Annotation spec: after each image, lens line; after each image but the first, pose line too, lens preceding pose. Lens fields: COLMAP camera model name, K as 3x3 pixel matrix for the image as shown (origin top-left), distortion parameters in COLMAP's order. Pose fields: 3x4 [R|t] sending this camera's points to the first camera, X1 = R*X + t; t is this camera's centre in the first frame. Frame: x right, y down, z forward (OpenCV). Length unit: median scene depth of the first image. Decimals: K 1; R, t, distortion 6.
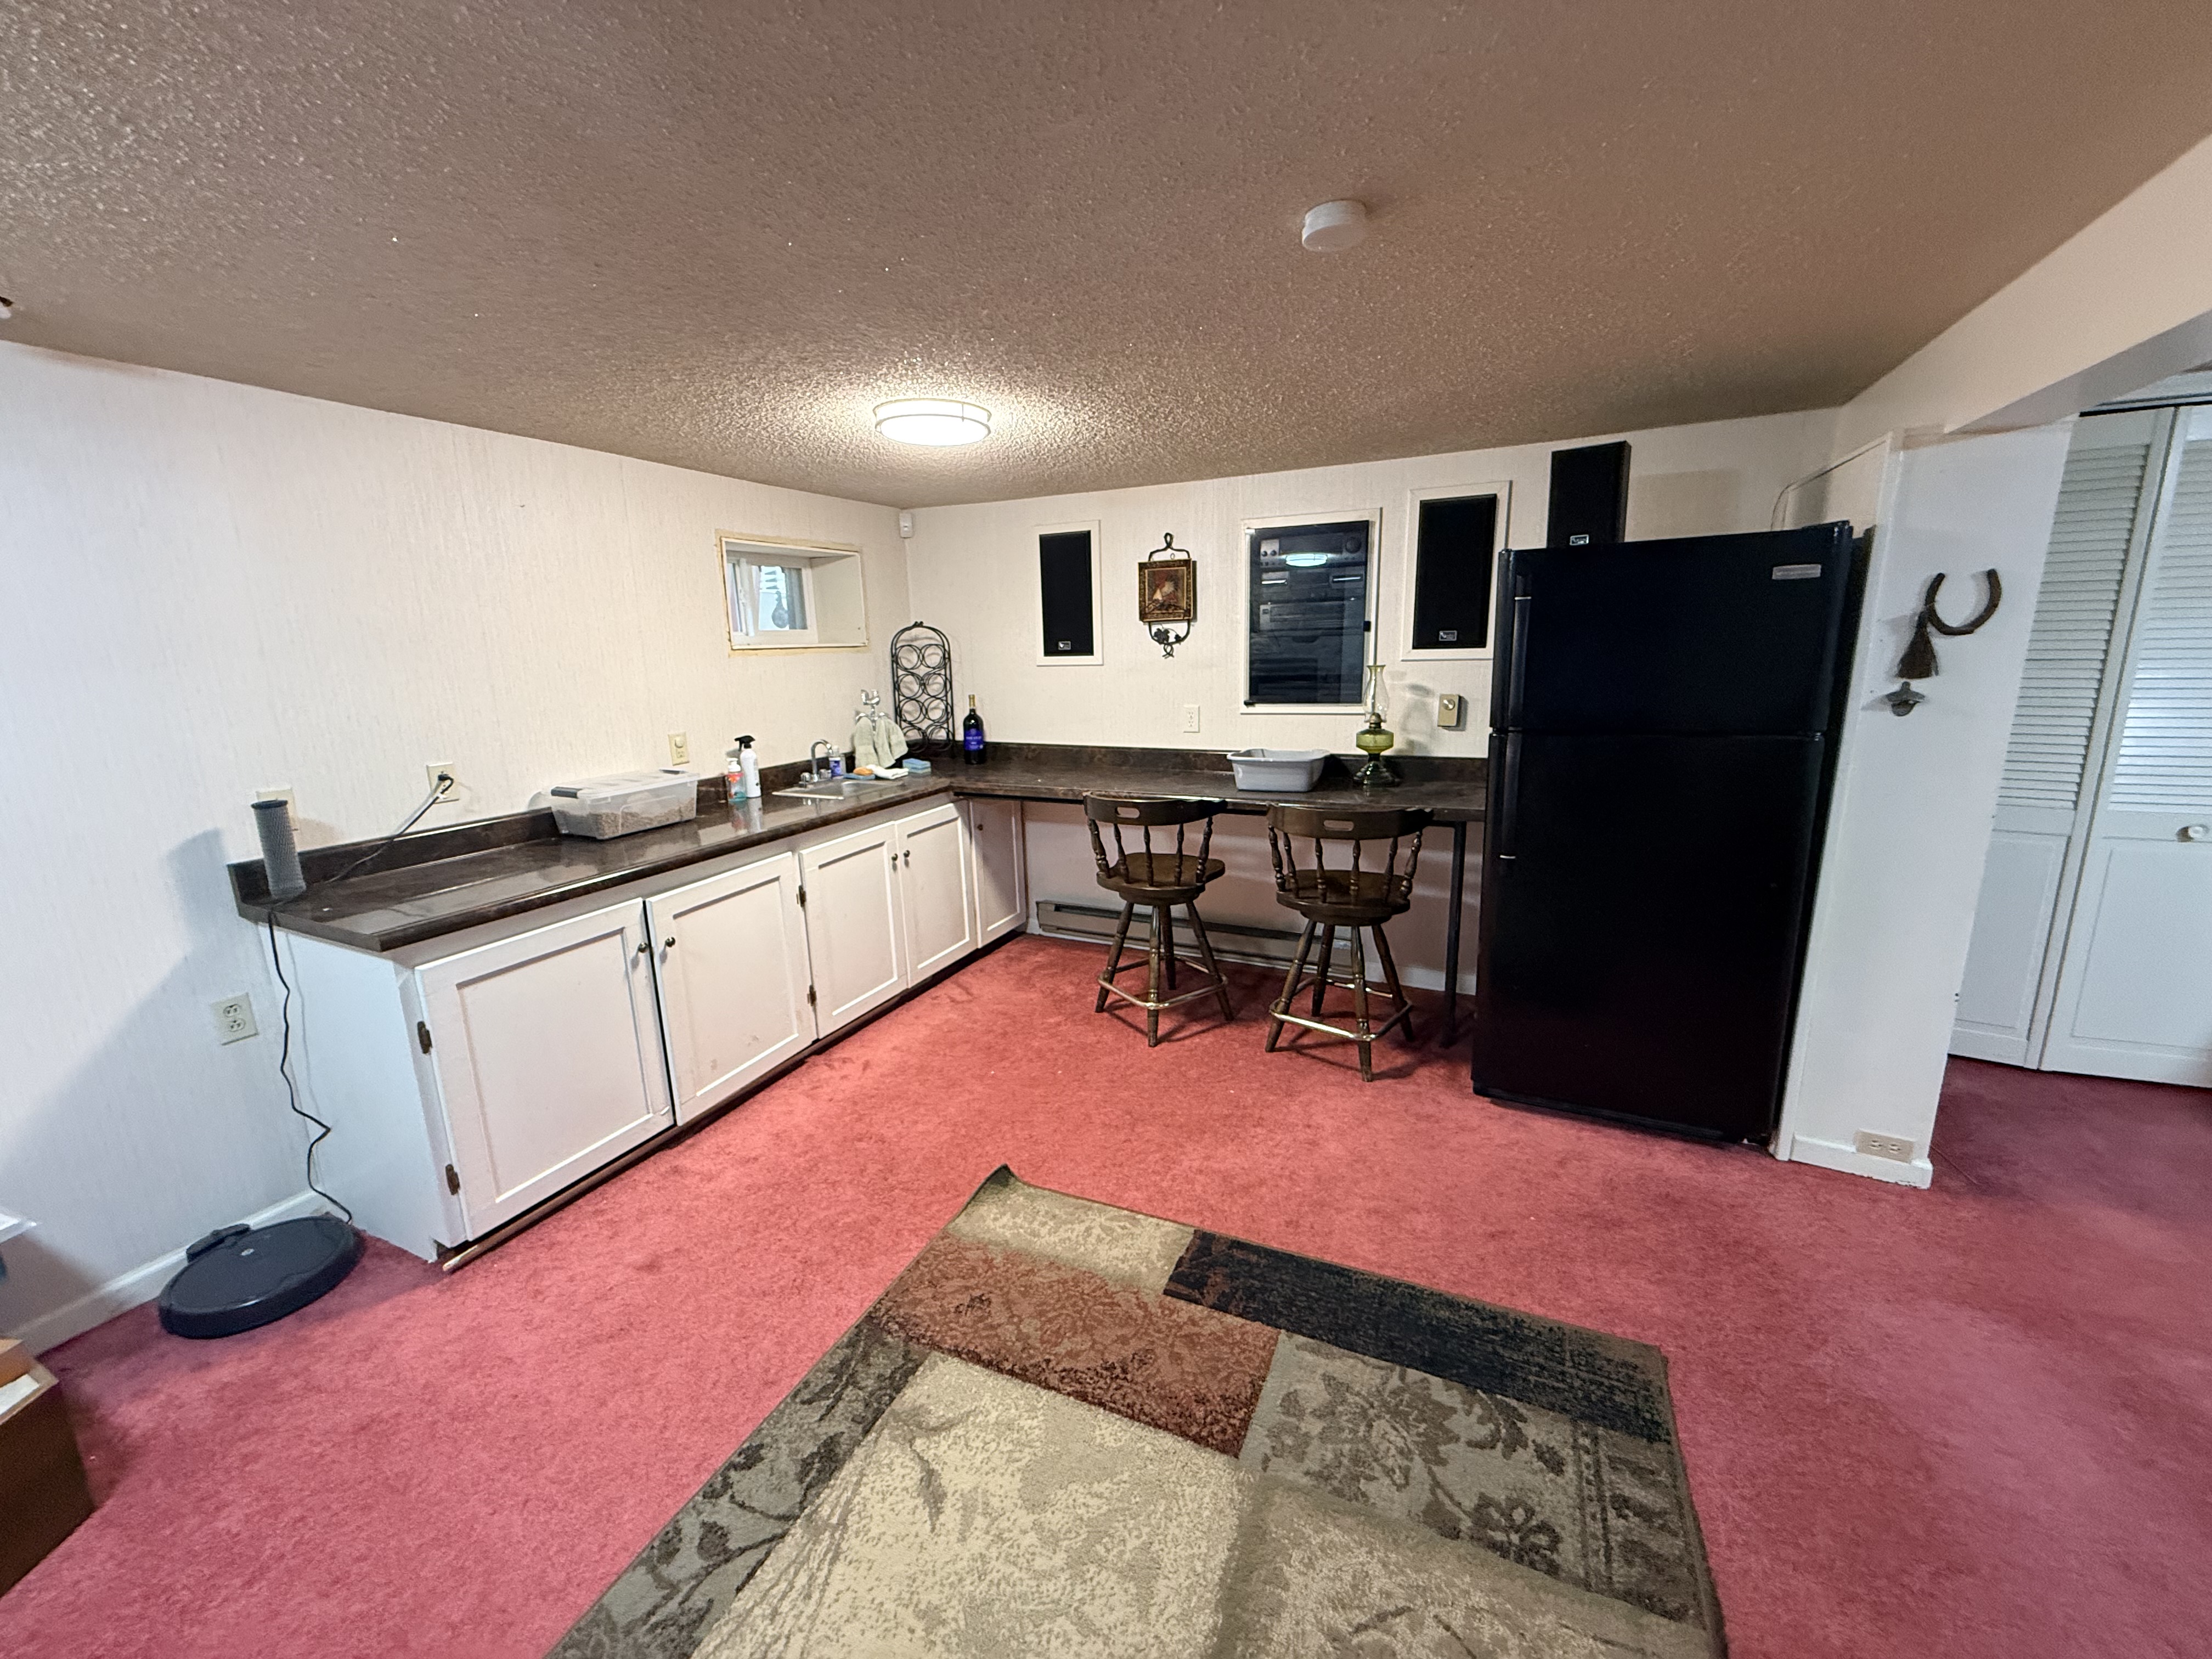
lens RADIAL K [[882.6, 0, 1092.1], [0, 882.6, 829.0], [0, 0, 1]] dist [-0.000525, -0.000098]
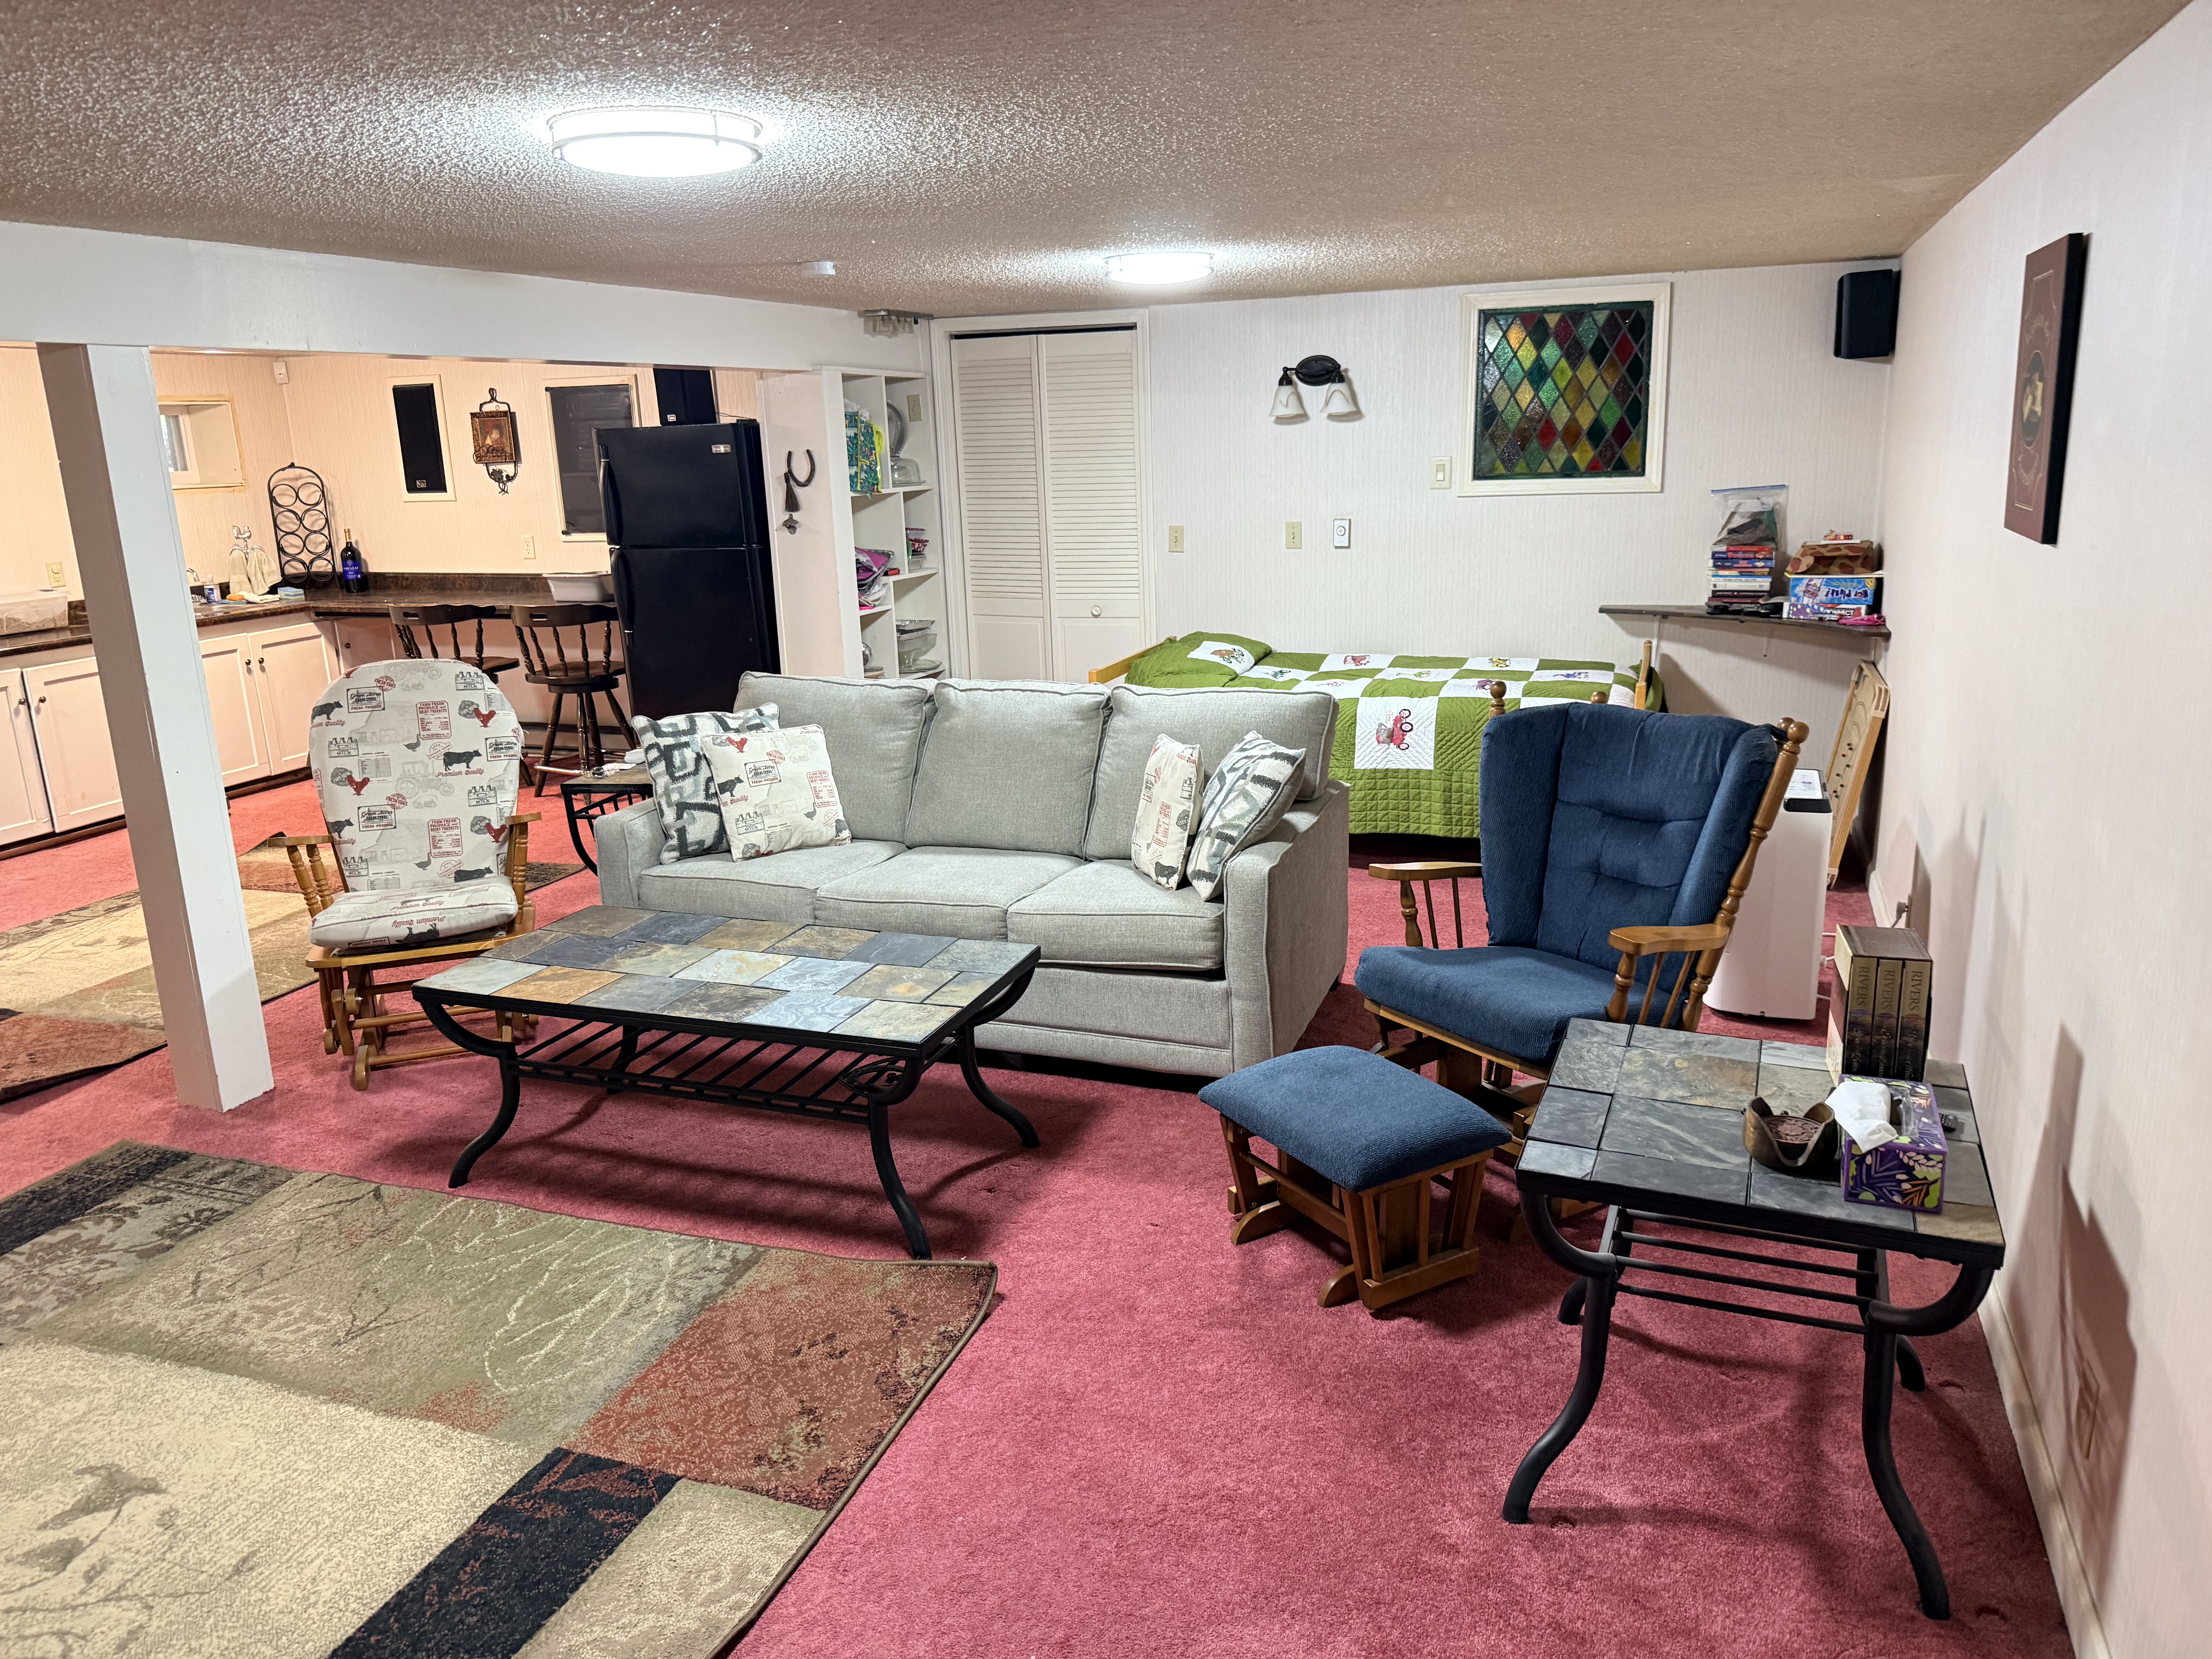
lens RADIAL K [[1565.6, 0, 1112.8], [0, 1565.6, 828.1], [0, 0, 1]] dist [0.001174, -0.009115]
pose [[0.995263, -0.031002, 0.092139, 0.686815], [0.027254, 0.998760, 0.041661, 0.182971], [-0.093316, -0.038952, 0.994874, -1.155362]]
